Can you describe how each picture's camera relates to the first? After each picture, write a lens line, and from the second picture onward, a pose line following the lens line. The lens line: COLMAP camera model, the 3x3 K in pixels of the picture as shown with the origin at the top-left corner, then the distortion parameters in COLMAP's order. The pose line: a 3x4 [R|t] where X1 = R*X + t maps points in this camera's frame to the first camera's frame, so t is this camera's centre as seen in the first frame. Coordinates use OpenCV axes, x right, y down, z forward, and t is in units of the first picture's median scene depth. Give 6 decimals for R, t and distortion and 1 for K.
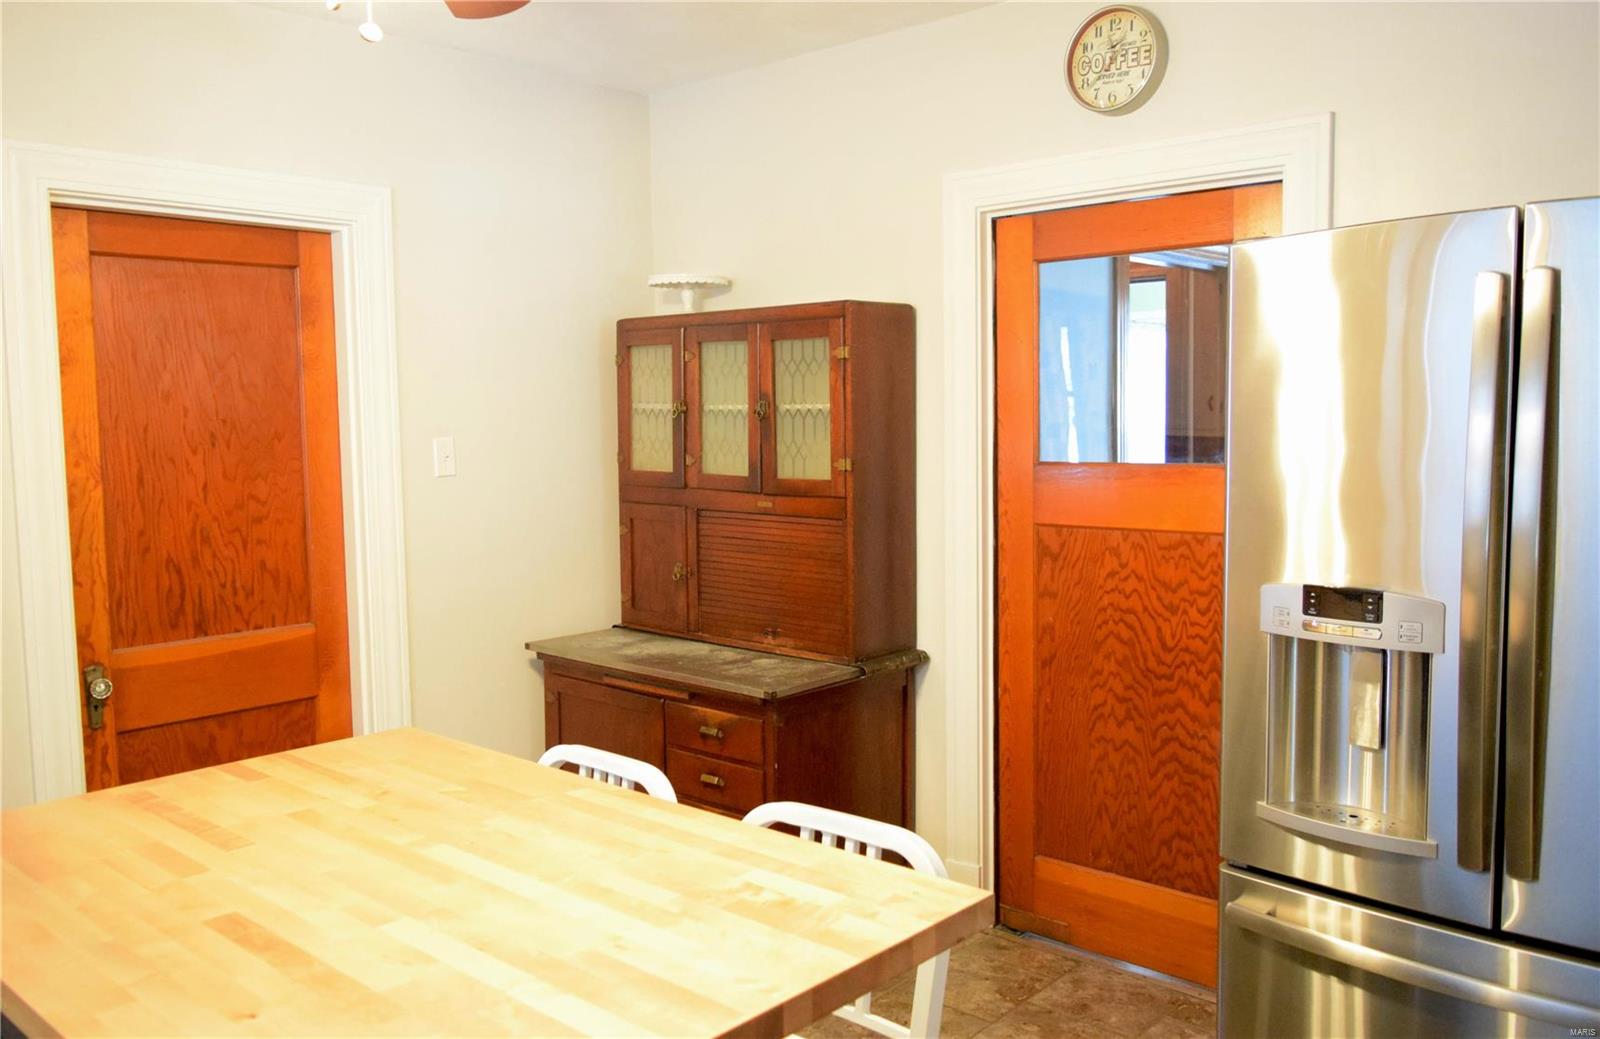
lens RADIAL K [[1272.4, 0, 781.9], [0, 1272.4, 512.5], [0, 0, 1]] dist [-0.018299, 0.010472]
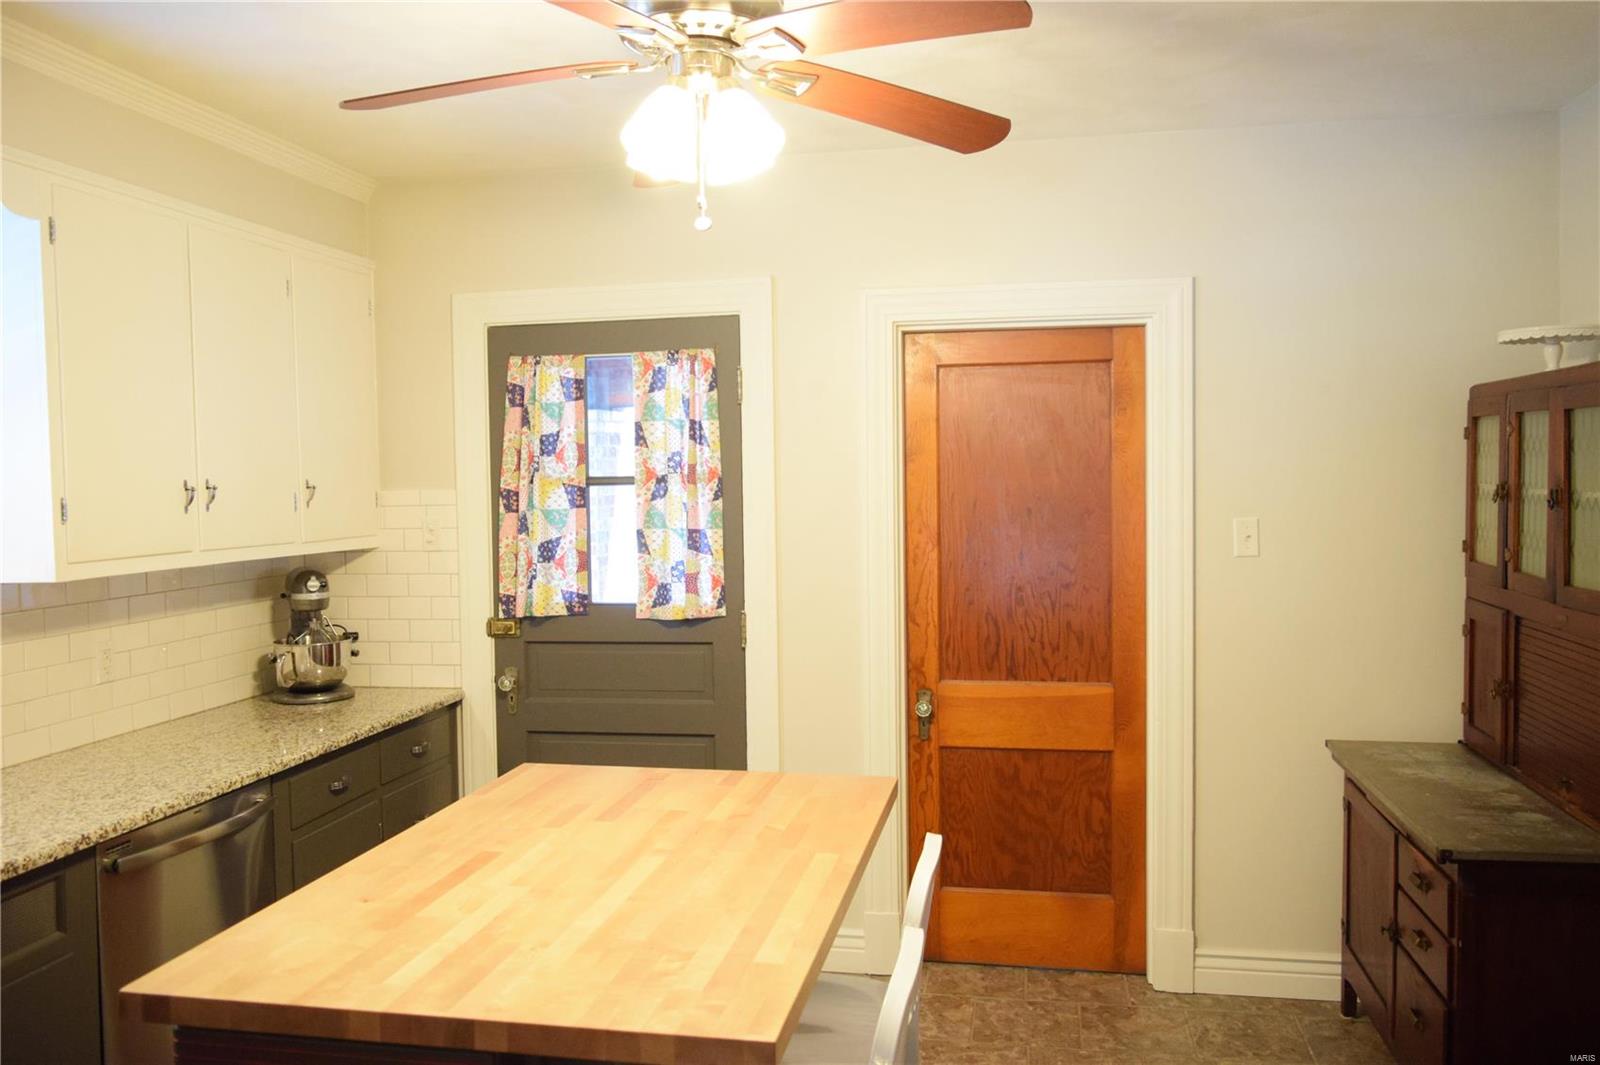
lens RADIAL K [[1243.3, 0, 800.0], [0, 1243.3, 532.5], [0, 0, 1]] dist [-0.013554, 0.001035]
pose [[0.526809, 0.045141, -0.848784, 0.420547], [-0.062289, 0.997954, 0.014415, -0.044603], [0.847699, 0.045276, 0.528543, 0.217945]]
